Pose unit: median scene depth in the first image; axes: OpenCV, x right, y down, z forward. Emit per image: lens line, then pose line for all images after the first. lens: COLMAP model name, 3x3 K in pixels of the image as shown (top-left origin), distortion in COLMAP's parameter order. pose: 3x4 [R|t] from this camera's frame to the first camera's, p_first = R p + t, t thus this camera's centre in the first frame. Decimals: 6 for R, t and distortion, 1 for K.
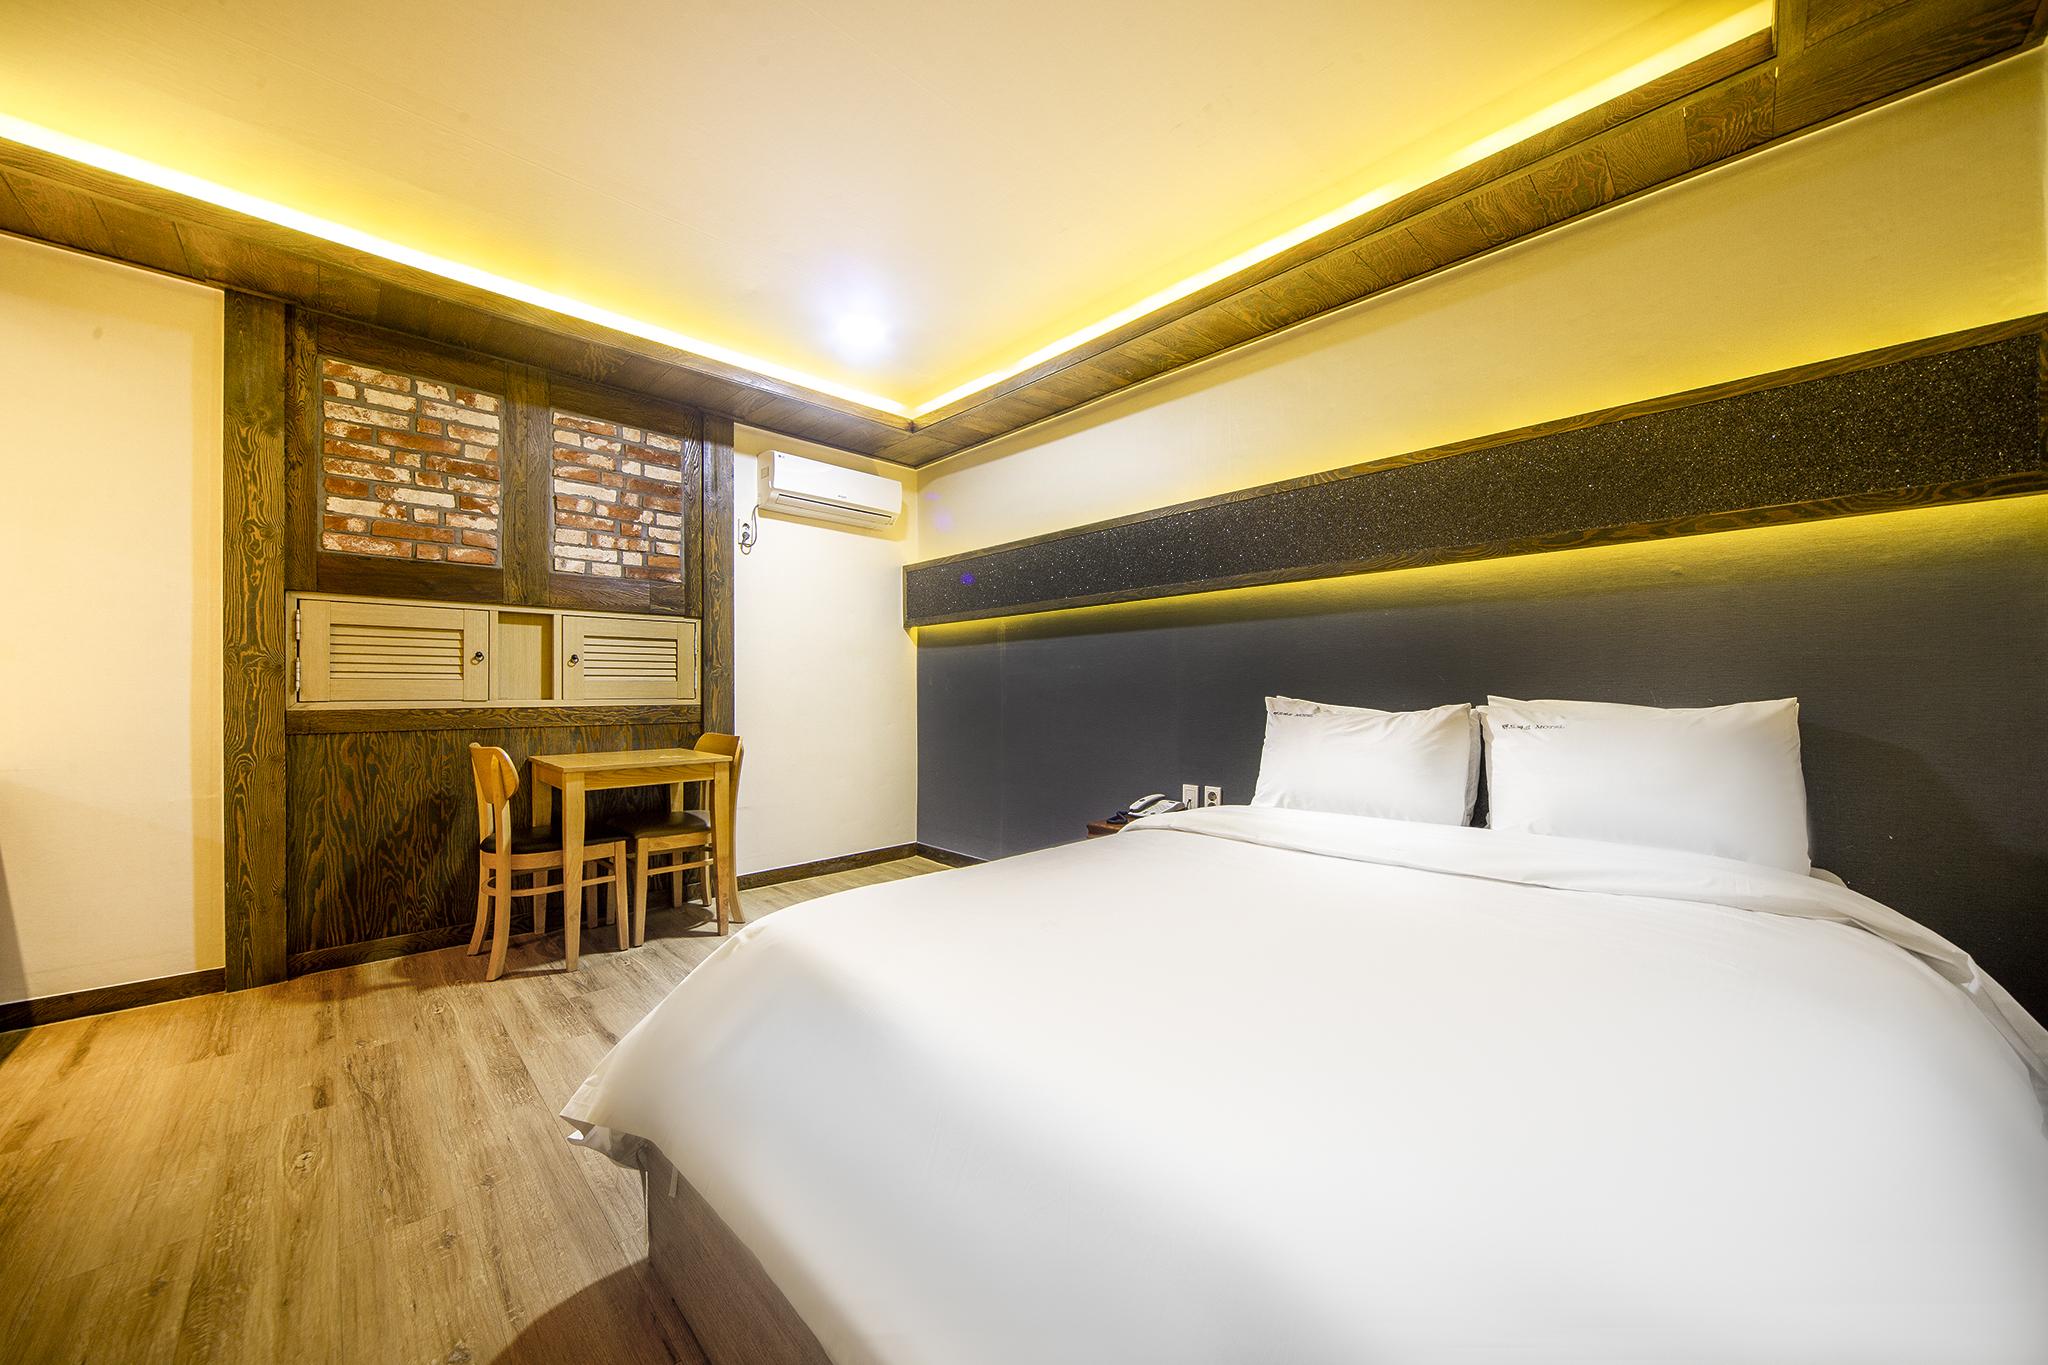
lens RADIAL K [[728.5, 0, 1018.5], [0, 728.5, 688.0], [0, 0, 1]] dist [-0.010807, 0.000249]
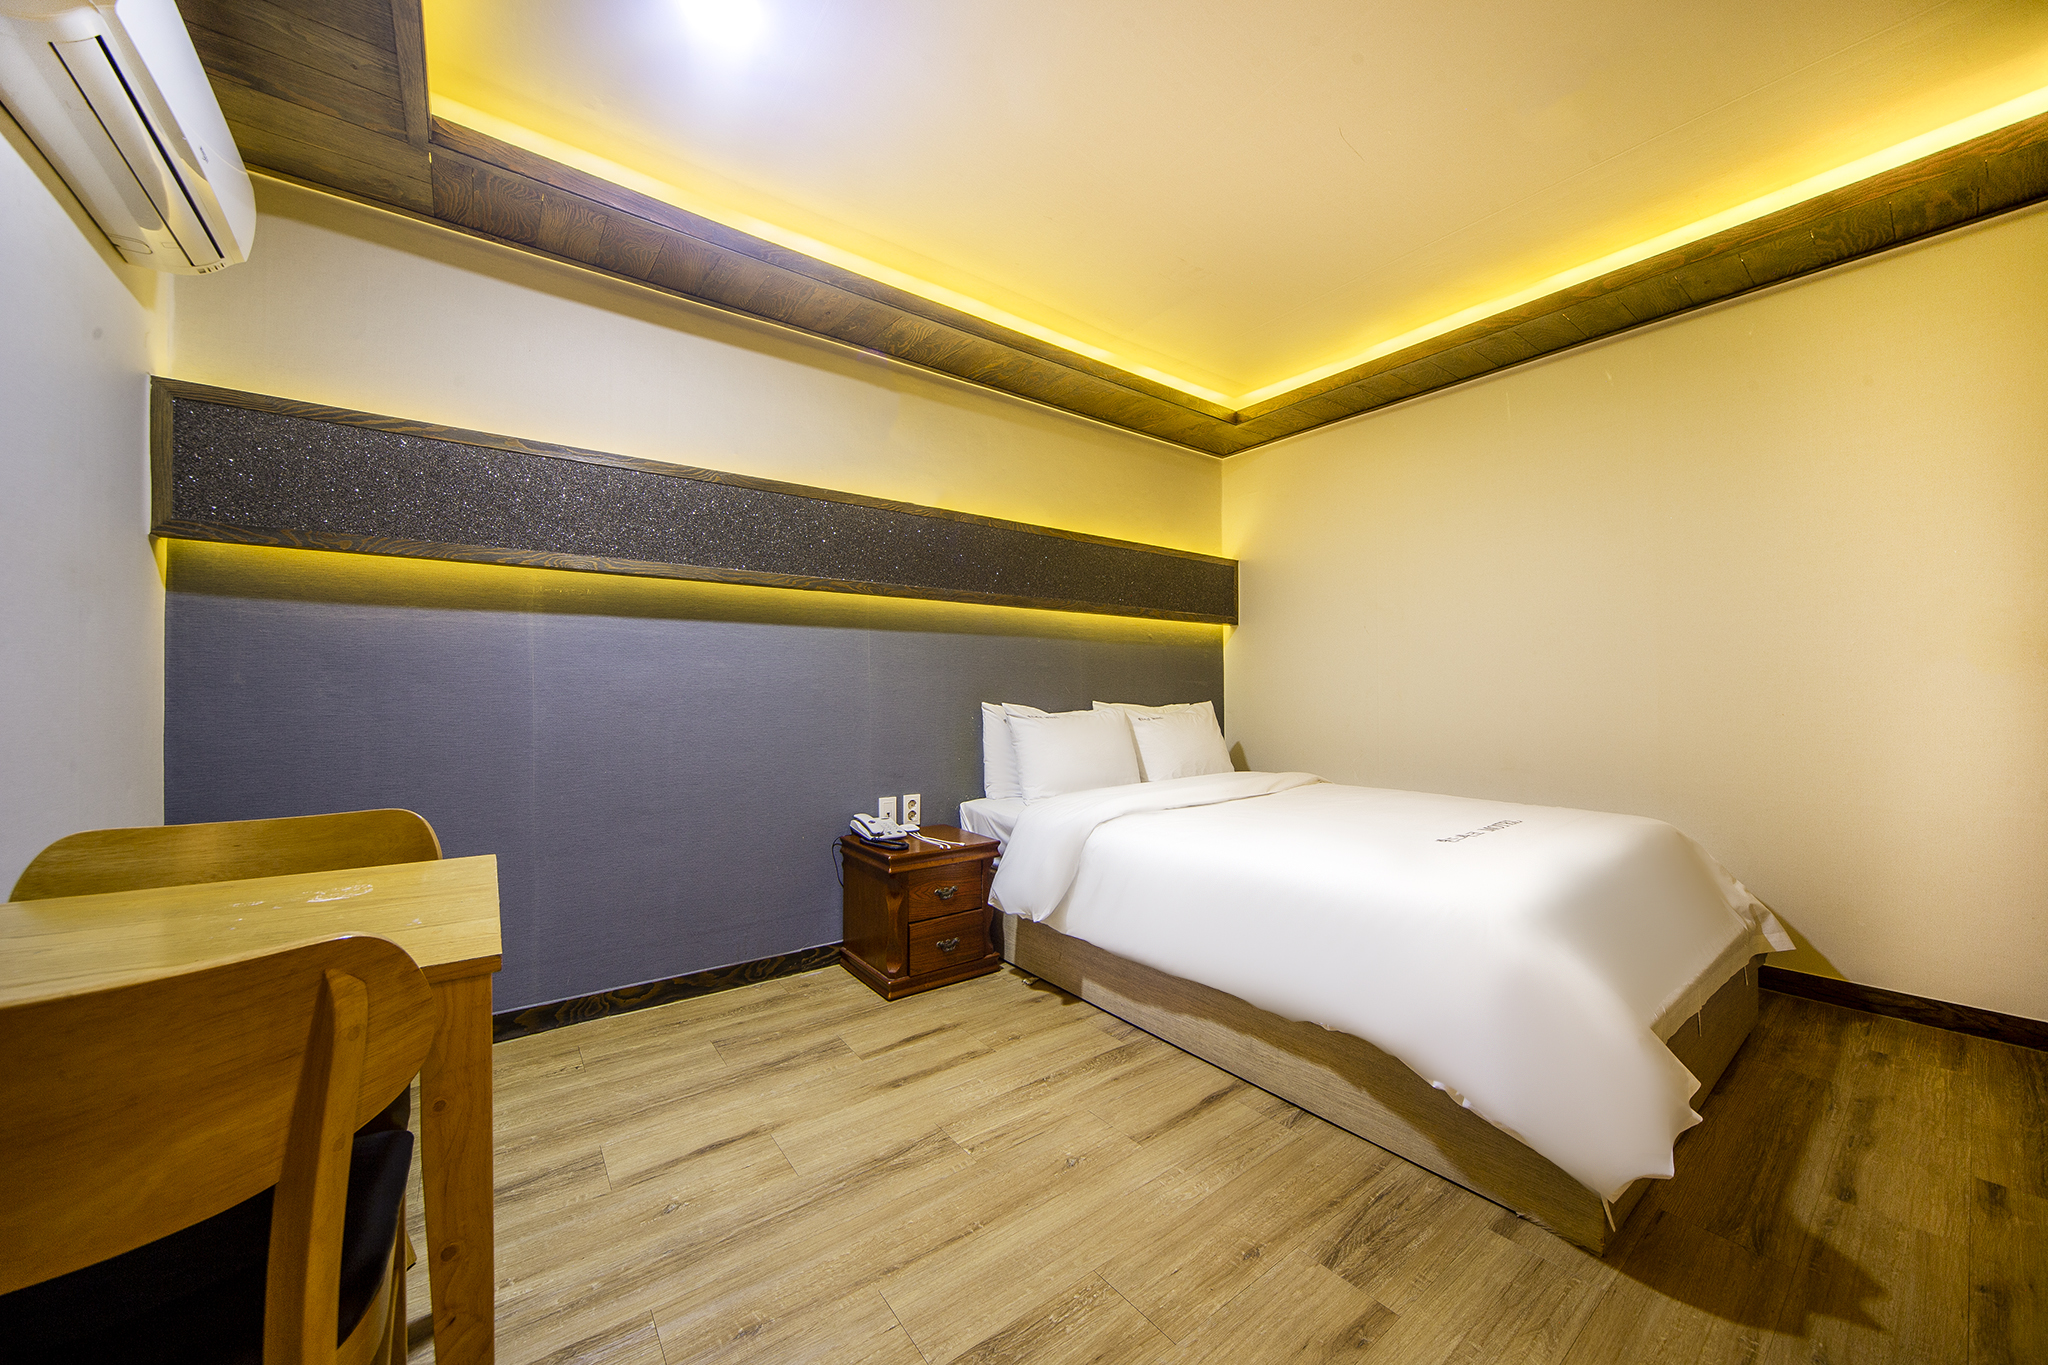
lens RADIAL K [[728.5, 0, 1018.5], [0, 728.5, 688.0], [0, 0, 1]] dist [-0.010807, 0.000249]
pose [[0.117805, 0.016329, 0.992903, -0.777148], [-0.000308, 0.999865, -0.016407, 0.007061], [-0.993037, 0.001627, 0.117794, 0.812542]]
